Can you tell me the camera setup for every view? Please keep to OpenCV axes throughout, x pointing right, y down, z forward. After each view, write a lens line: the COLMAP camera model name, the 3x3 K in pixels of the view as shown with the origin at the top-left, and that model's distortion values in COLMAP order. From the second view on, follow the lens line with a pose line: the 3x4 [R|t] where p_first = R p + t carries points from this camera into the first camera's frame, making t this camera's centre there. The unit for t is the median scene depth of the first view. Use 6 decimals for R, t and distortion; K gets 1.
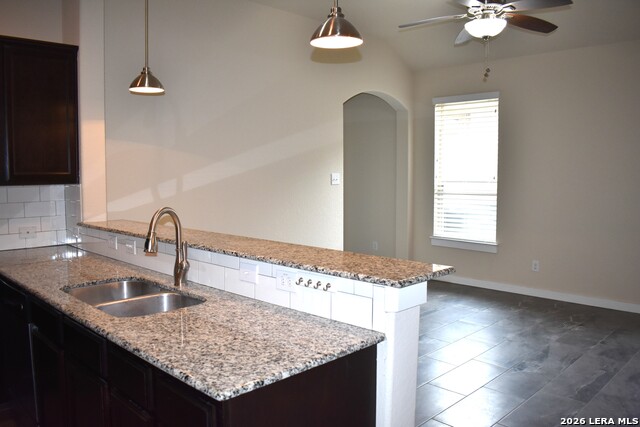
lens RADIAL K [[507.6, 0, 324.4], [0, 507.6, 211.7], [0, 0, 1]] dist [-0.093028, 0.015725]
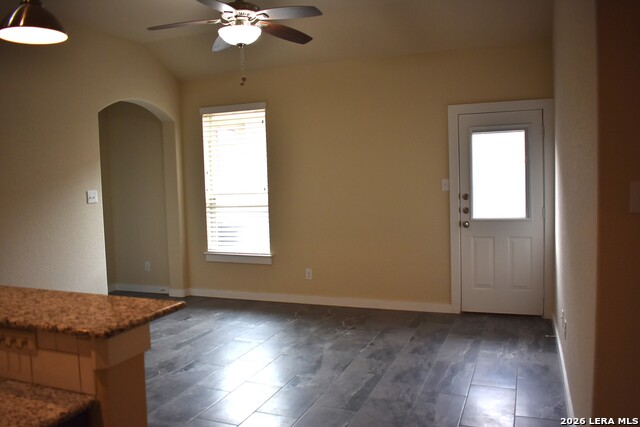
lens RADIAL K [[507.6, 0, 324.4], [0, 507.6, 211.7], [0, 0, 1]] dist [-0.093028, 0.015725]
pose [[0.915353, -0.049669, 0.399578, 0.076599], [0.058115, 0.998269, -0.009039, -0.011508], [-0.398437, 0.031495, 0.916655, 0.063018]]
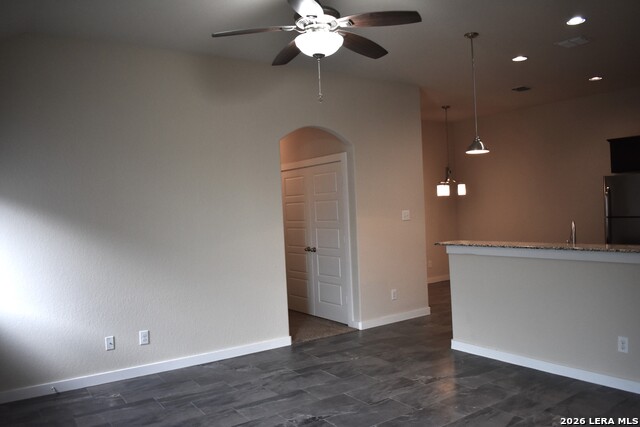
lens RADIAL K [[507.6, 0, 324.4], [0, 507.6, 211.7], [0, 0, 1]] dist [-0.093028, 0.015725]
pose [[-0.985366, 0.042221, 0.165141, 0.207942], [0.056553, 0.994938, 0.083069, -0.173341], [-0.160798, 0.091193, -0.982765, 2.039757]]
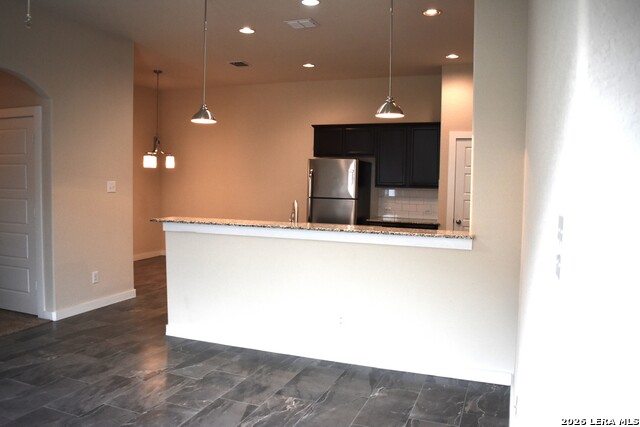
lens RADIAL K [[507.6, 0, 324.4], [0, 507.6, 211.7], [0, 0, 1]] dist [-0.093028, 0.015725]
pose [[-0.908841, 0.011695, -0.416978, 0.267615], [-0.048720, 0.989790, 0.133951, -0.158117], [0.414287, 0.142056, -0.898992, 1.910227]]
